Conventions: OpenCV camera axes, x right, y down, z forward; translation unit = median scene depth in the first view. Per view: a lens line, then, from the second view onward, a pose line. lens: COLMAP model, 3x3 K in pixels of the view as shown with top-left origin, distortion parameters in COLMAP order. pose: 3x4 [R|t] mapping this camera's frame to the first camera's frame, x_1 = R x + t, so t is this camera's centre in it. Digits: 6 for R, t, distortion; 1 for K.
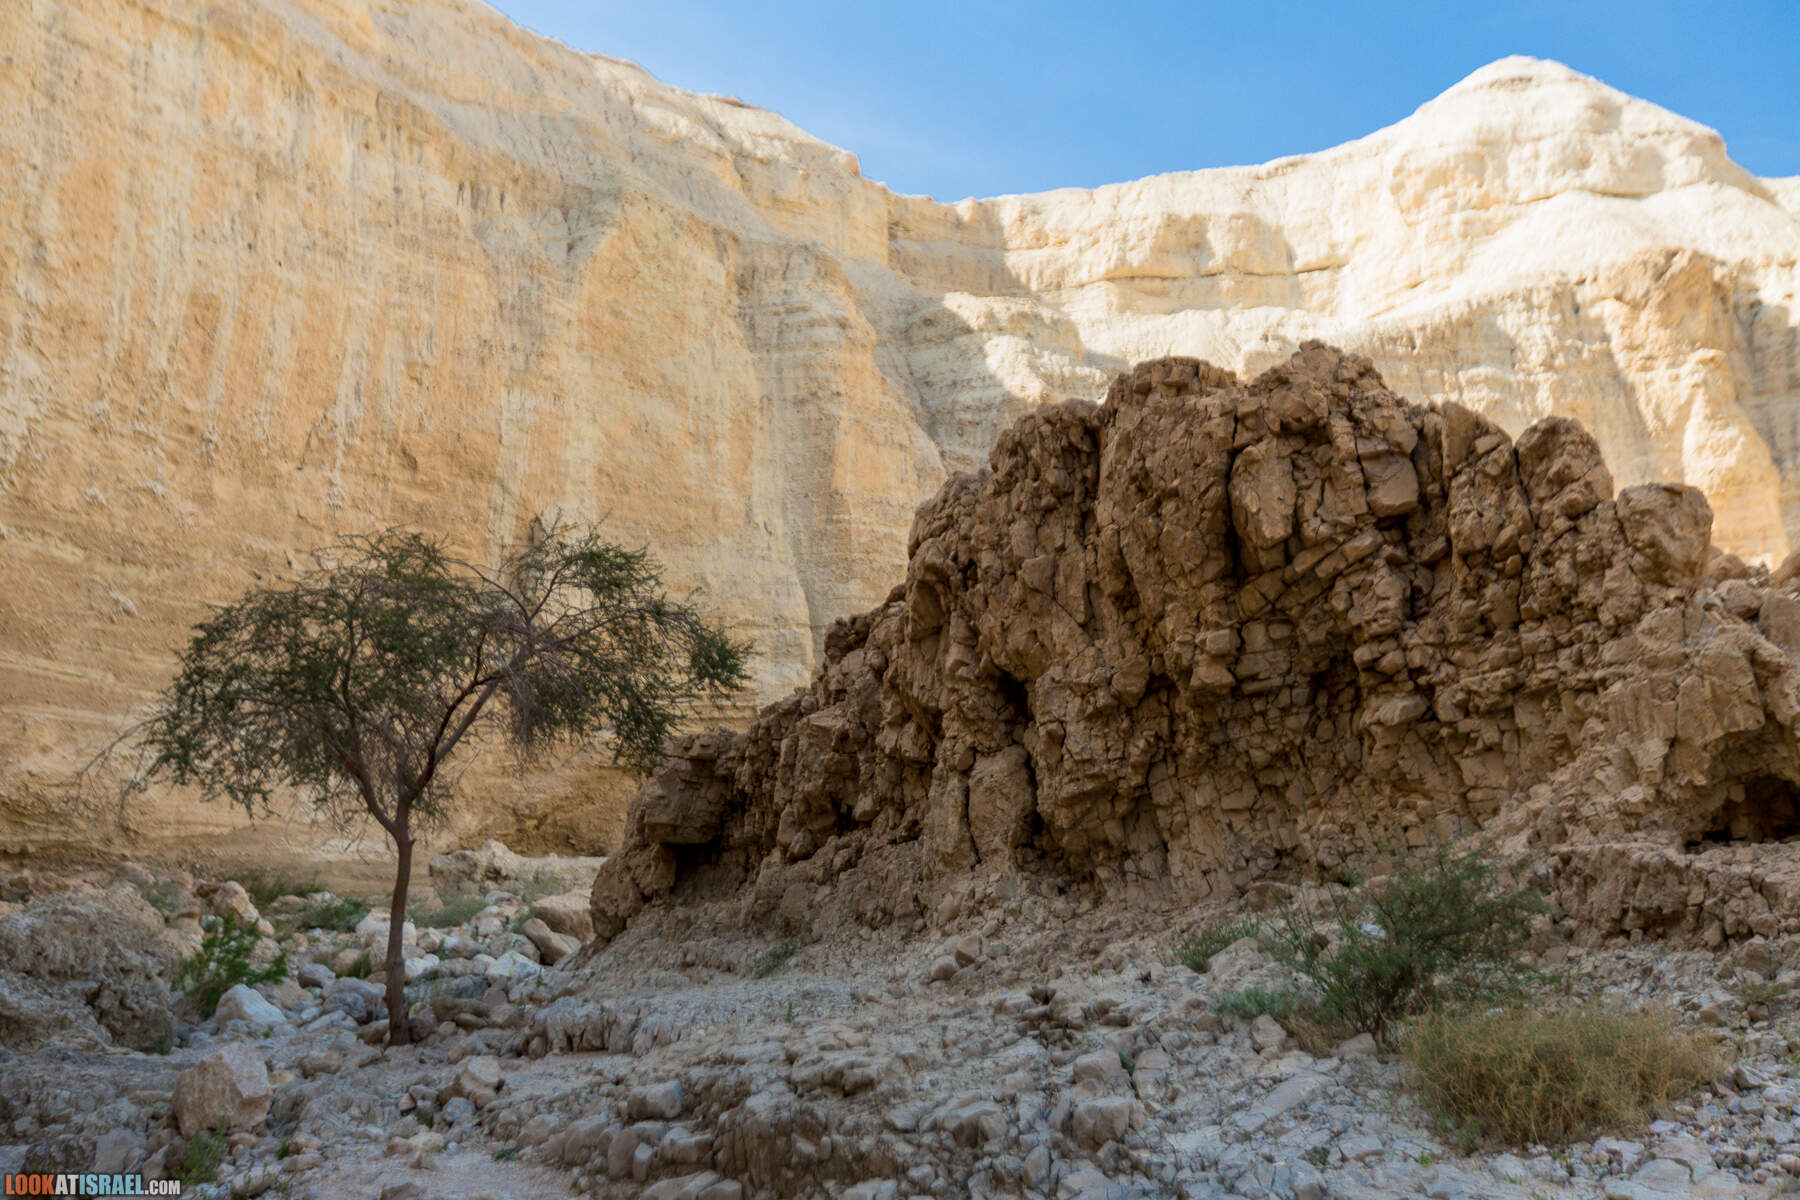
lens RADIAL K [[1744.6, 0, 900.0], [0, 1744.6, 600.0], [0, 0, 1]] dist [-0.014013, -0.004504]
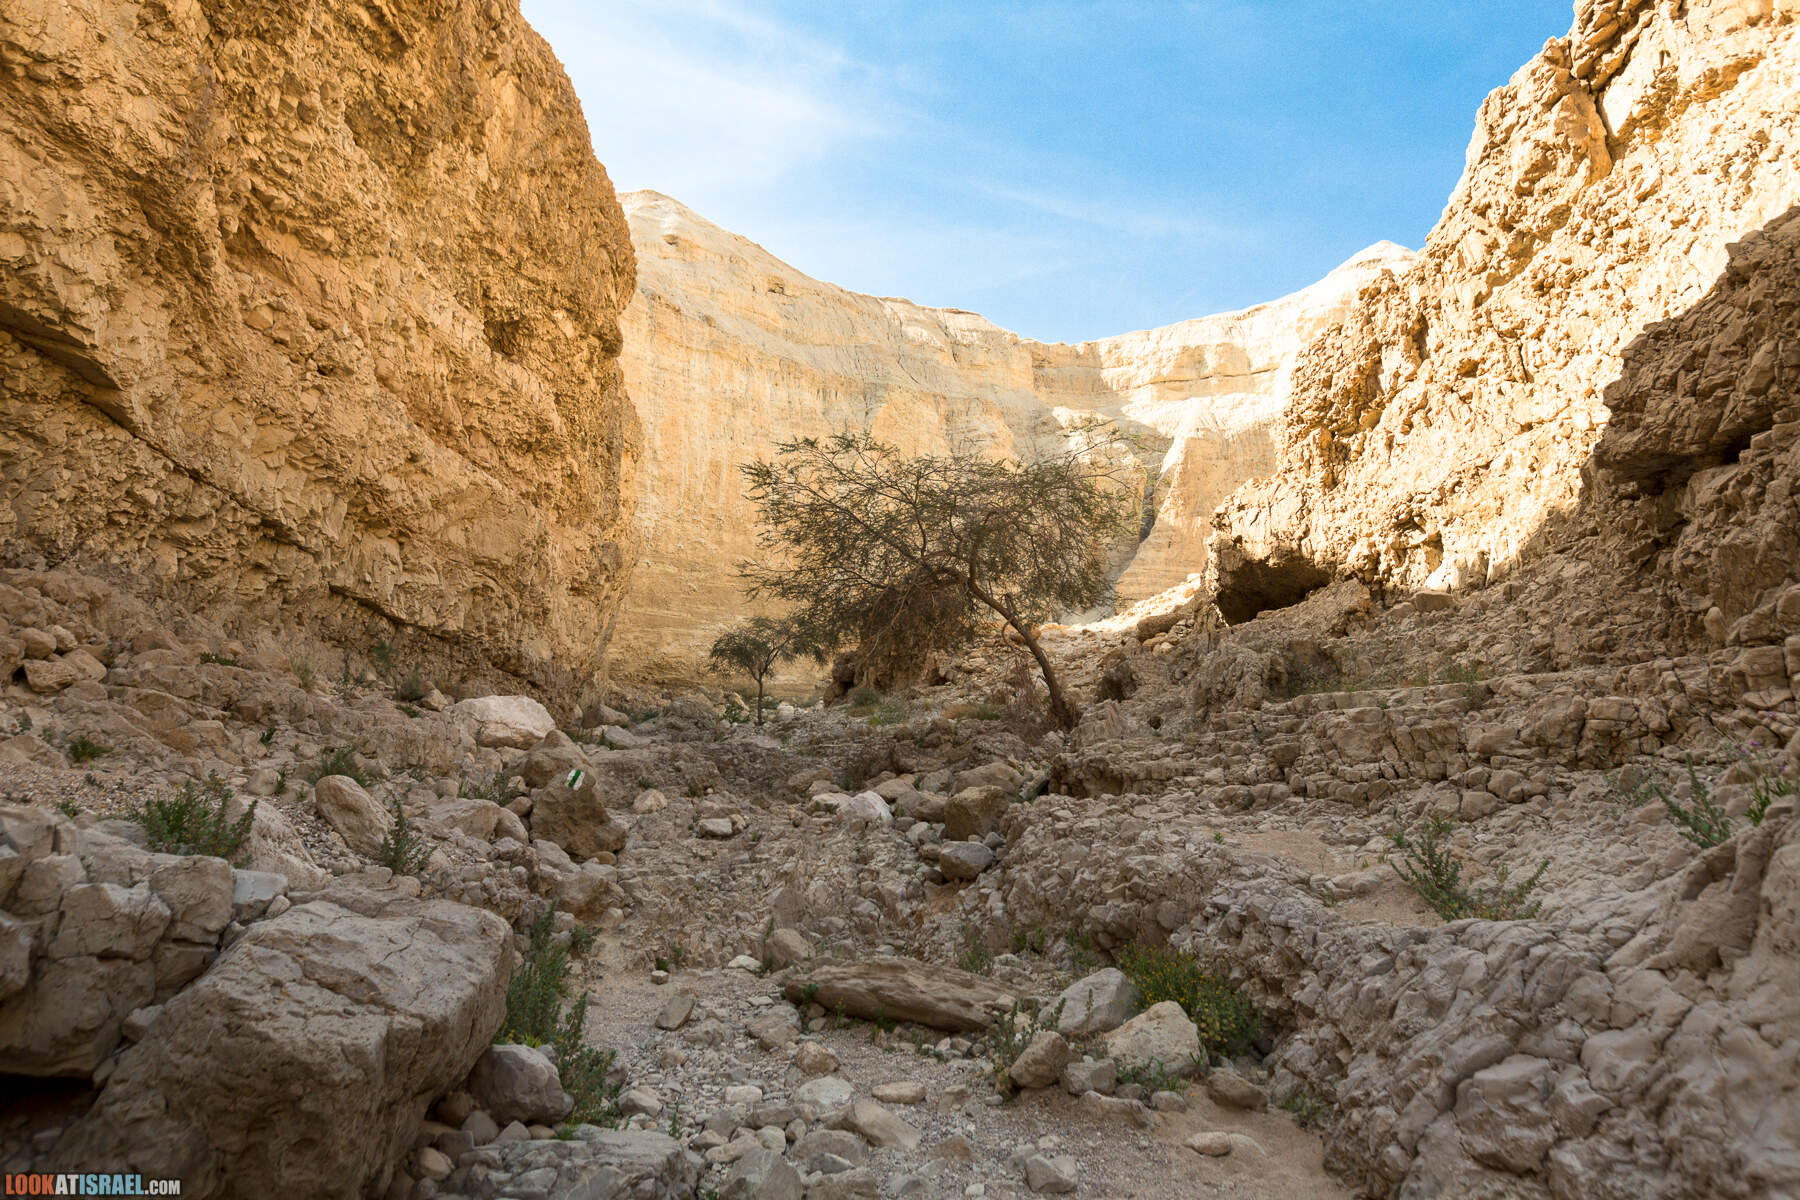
lens RADIAL K [[1151.4, 0, 900.0], [0, 1151.4, 600.0], [0, 0, 1]] dist [0.000743, 0.000075]
pose [[0.972358, -0.024177, -0.232241, 0.156473], [0.042673, 0.996274, 0.074949, -0.057988], [0.229564, -0.082787, 0.969766, -0.368750]]
